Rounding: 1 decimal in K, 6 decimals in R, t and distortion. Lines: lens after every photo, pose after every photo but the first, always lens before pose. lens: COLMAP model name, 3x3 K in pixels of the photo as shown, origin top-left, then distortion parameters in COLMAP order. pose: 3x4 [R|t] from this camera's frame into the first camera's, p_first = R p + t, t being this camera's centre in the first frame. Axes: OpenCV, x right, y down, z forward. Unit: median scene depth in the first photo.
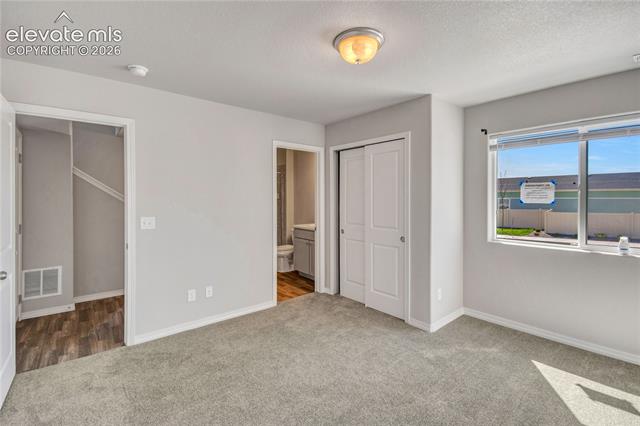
lens RADIAL K [[287.6, 0, 314.7], [0, 287.6, 202.6], [0, 0, 1]] dist [0.000688, 0.000029]
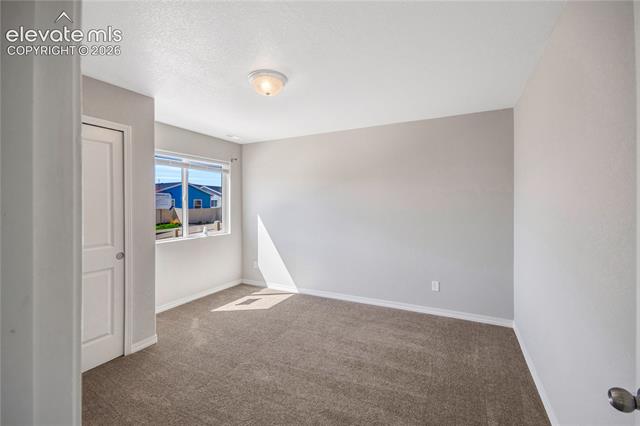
lens RADIAL K [[287.6, 0, 314.7], [0, 287.6, 202.6], [0, 0, 1]] dist [0.000688, 0.000029]
pose [[-0.400795, 0.005972, 0.916148, -0.782626], [0.009226, 0.999954, -0.002482, -0.017991], [-0.916121, 0.007458, -0.400832, 0.995967]]
